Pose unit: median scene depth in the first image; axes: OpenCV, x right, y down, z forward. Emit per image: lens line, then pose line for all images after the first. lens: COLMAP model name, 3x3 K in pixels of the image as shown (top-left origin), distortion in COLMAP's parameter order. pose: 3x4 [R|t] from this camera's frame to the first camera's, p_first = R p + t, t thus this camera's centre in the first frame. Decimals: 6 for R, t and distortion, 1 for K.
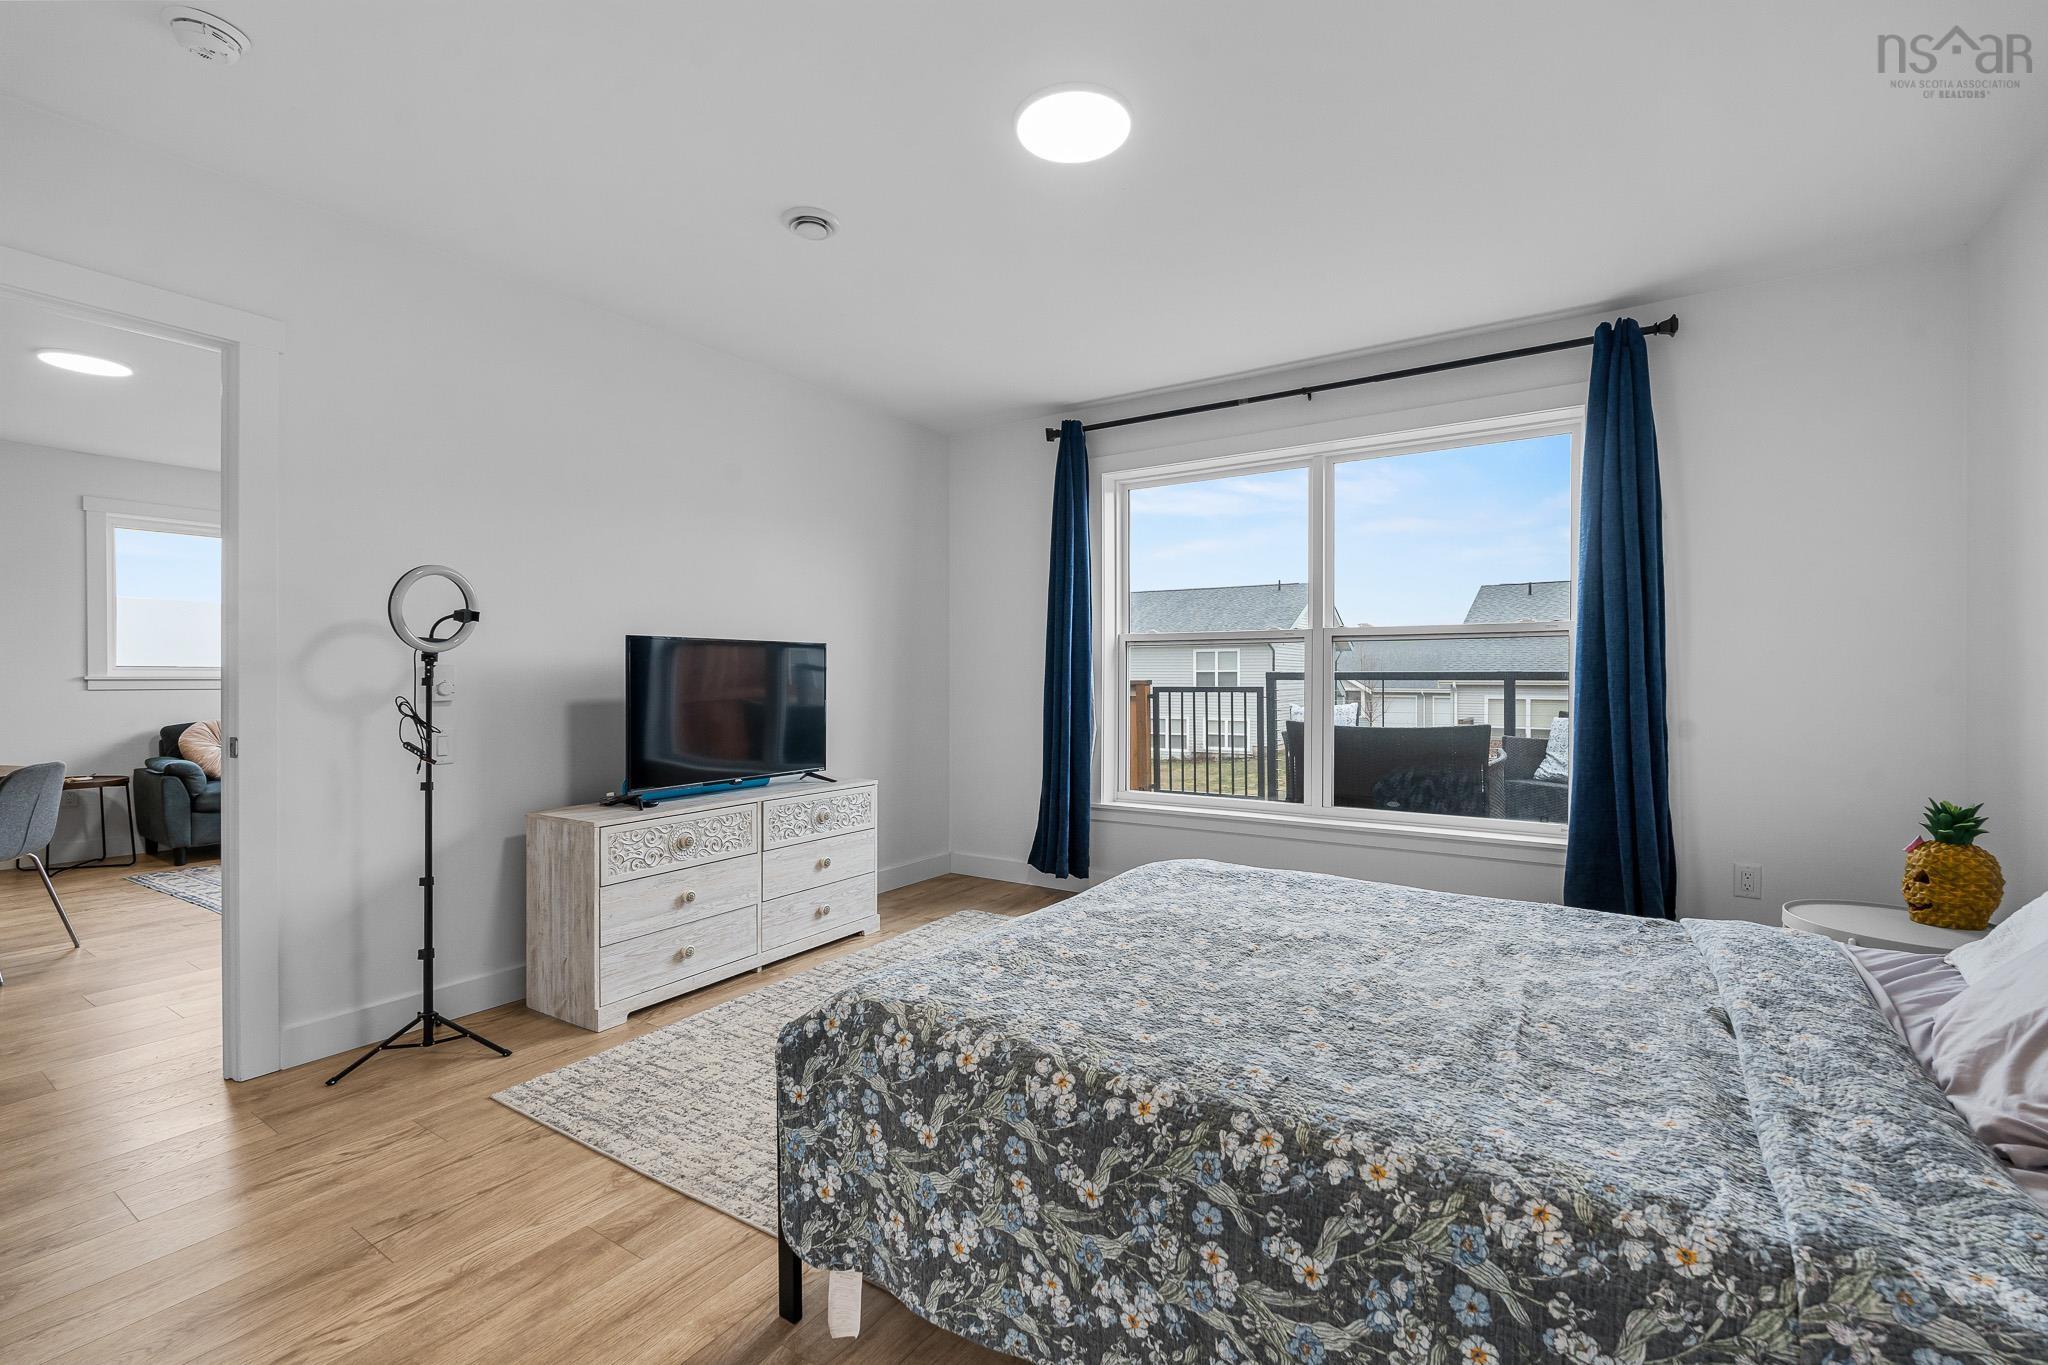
lens RADIAL K [[901.0, 0, 1030.2], [0, 901.0, 677.6], [0, 0, 1]] dist [-0.004795, 0.000206]
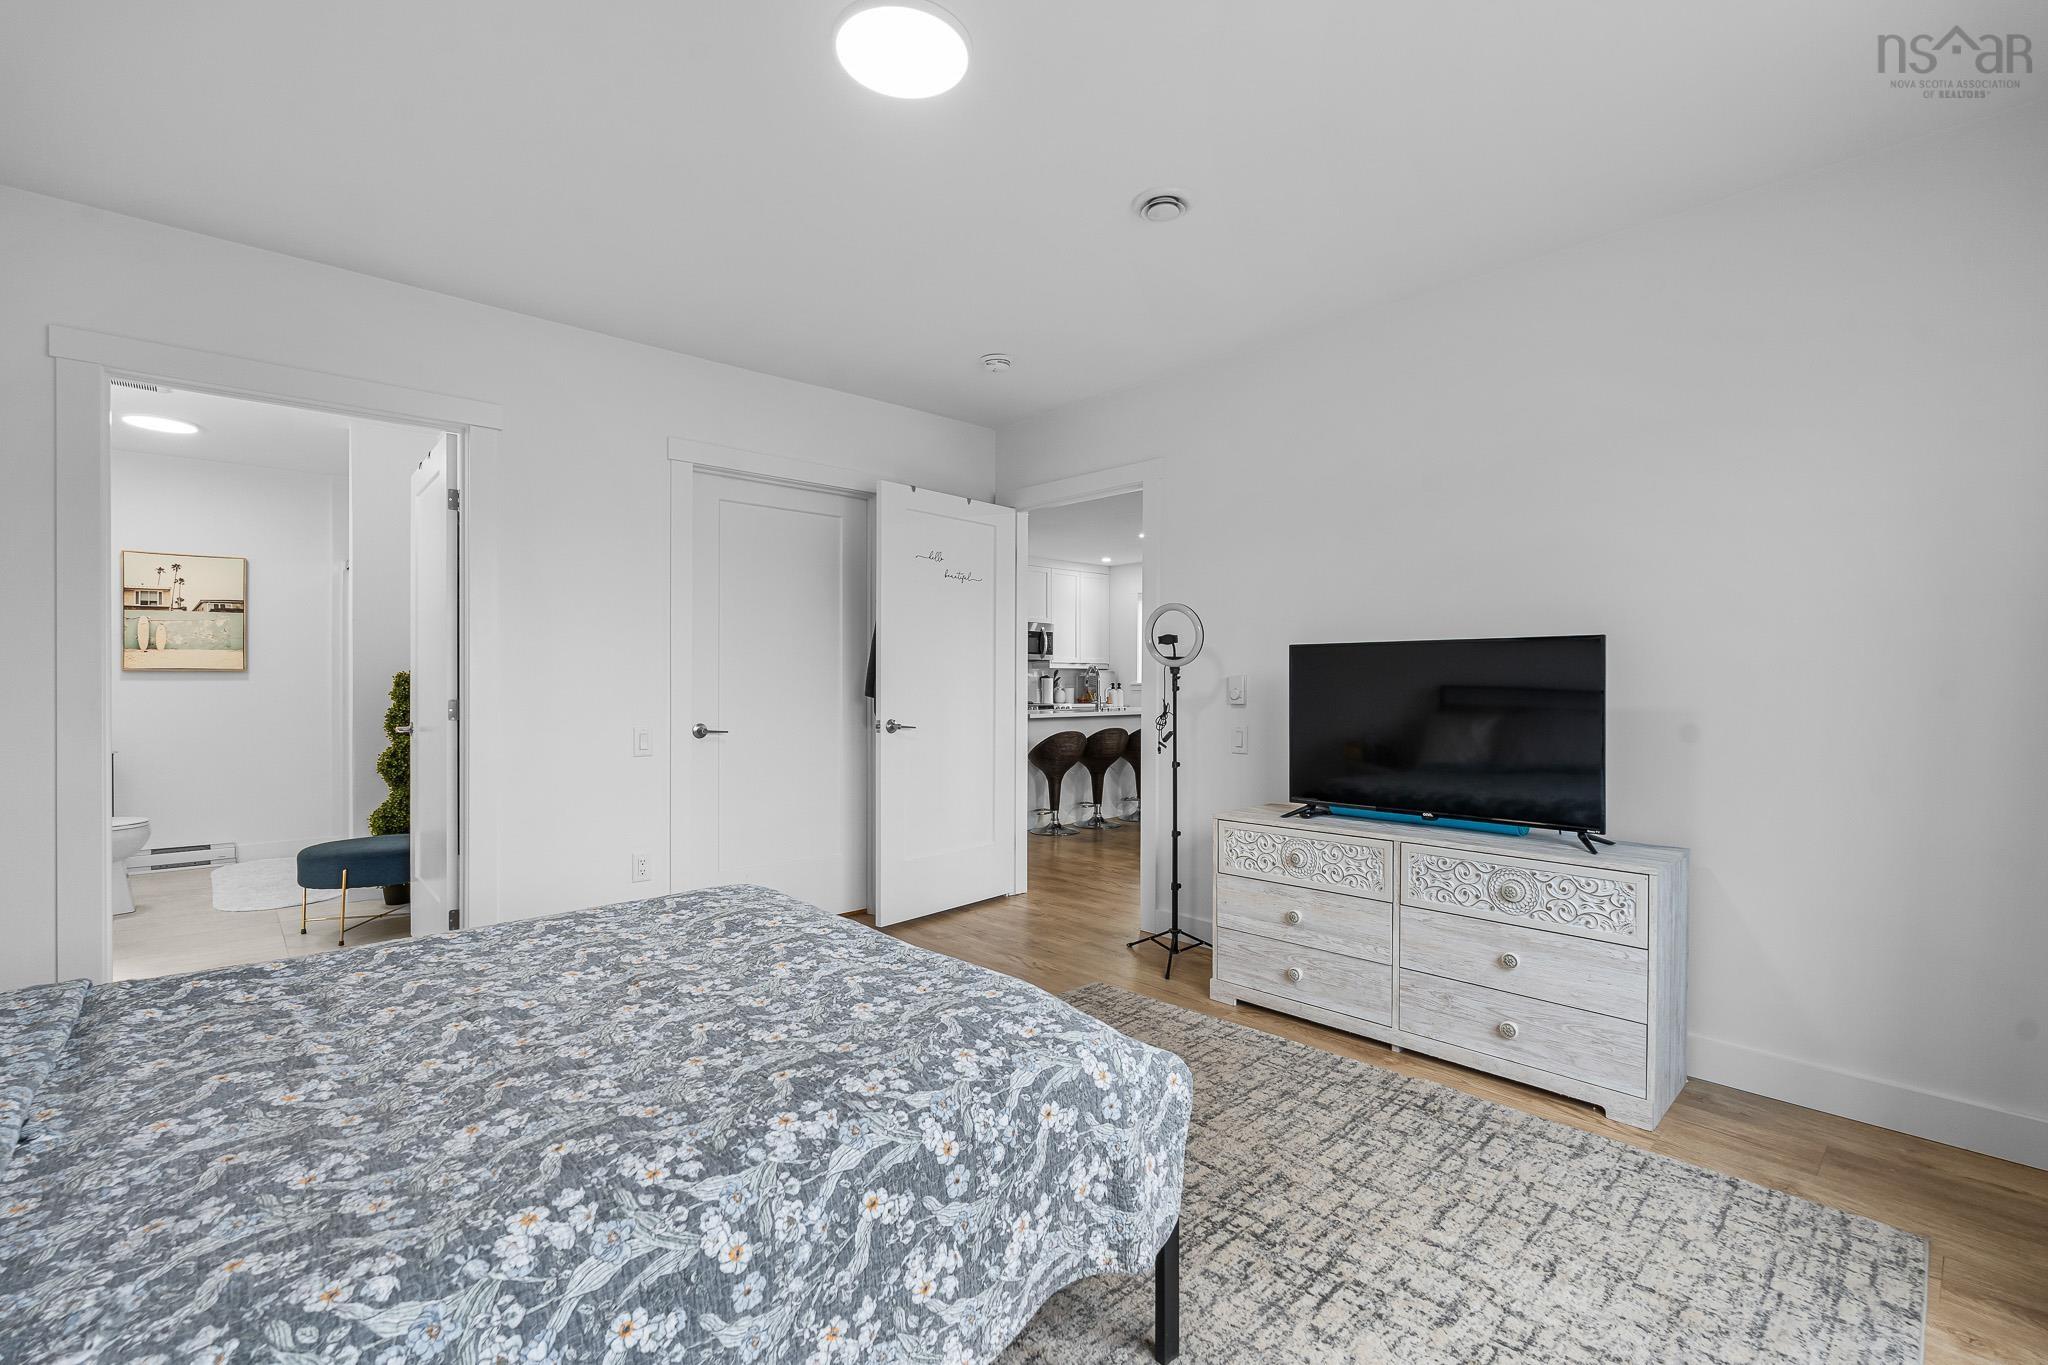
lens RADIAL K [[901.0, 0, 1027.9], [0, 901.0, 677.7], [0, 0, 1]] dist [-0.004795, 0.000206]
pose [[-0.245321, 0.002348, -0.969439, 0.588808], [-0.000225, 0.999997, 0.002479, -0.012361], [0.969442, 0.000826, -0.245319, 0.915749]]
